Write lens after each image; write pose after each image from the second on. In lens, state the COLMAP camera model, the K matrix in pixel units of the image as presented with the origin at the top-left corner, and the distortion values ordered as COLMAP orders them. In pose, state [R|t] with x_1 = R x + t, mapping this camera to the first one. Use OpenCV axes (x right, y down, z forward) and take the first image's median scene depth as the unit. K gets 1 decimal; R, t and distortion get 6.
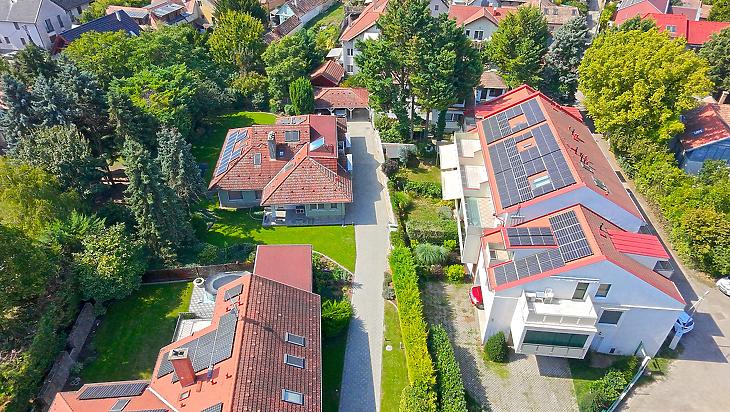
lens RADIAL K [[514.0, 0, 365.0], [0, 514.0, 206.0], [0, 0, 1]] dist [-0.005425, -0.000450]
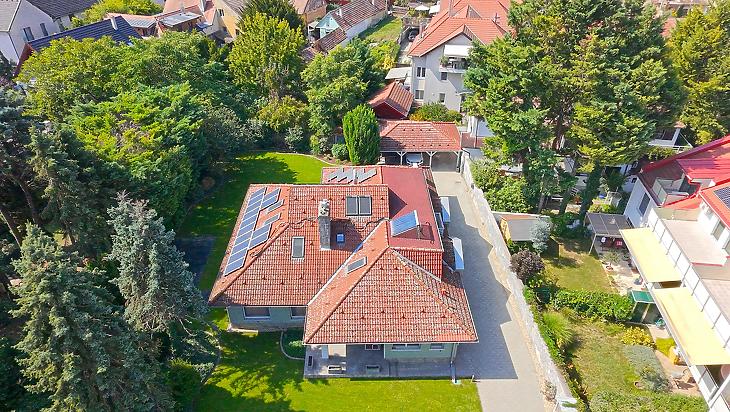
lens RADIAL K [[514.0, 0, 365.0], [0, 514.0, 206.0], [0, 0, 1]] dist [-0.005425, -0.000450]
pose [[0.998916, 0.022510, -0.040751, -0.091435], [-0.024673, 0.998270, -0.053373, -0.087094], [0.039479, 0.054321, 0.997743, 0.351599]]
